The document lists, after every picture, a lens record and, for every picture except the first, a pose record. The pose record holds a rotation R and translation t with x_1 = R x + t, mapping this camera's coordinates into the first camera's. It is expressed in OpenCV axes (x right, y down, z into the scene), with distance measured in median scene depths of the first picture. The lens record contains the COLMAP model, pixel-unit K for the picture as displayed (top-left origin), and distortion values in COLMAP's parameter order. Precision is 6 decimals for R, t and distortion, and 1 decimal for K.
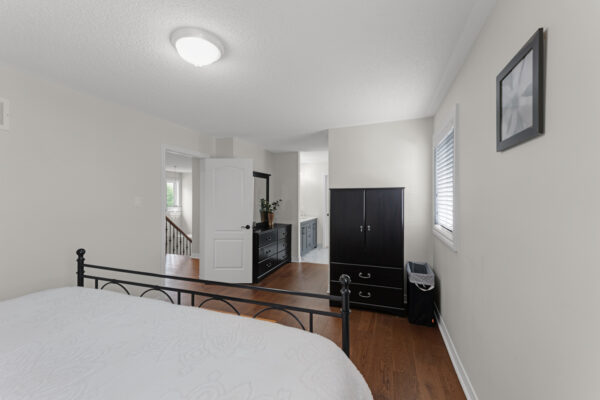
lens RADIAL K [[241.5, 0, 300.2], [0, 241.5, 199.7], [0, 0, 1]] dist [0.015372, 0.000022]
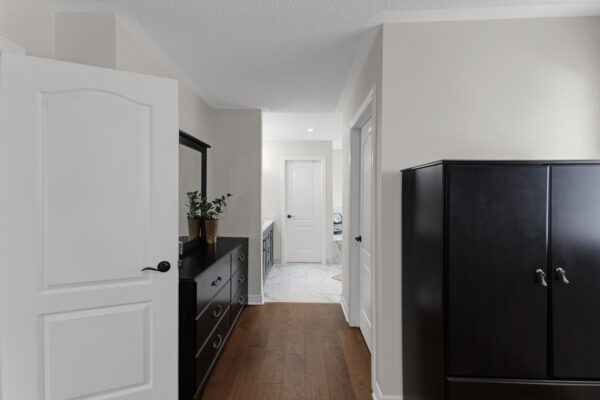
lens RADIAL K [[241.5, 0, 300.0], [0, 241.5, 198.9], [0, 0, 1]] dist [0.015372, 0.000022]
pose [[0.948073, -0.001112, 0.318051, -0.105766], [-0.003830, 0.999881, 0.014912, 0.002894], [-0.318029, -0.015356, 0.947956, 0.447934]]
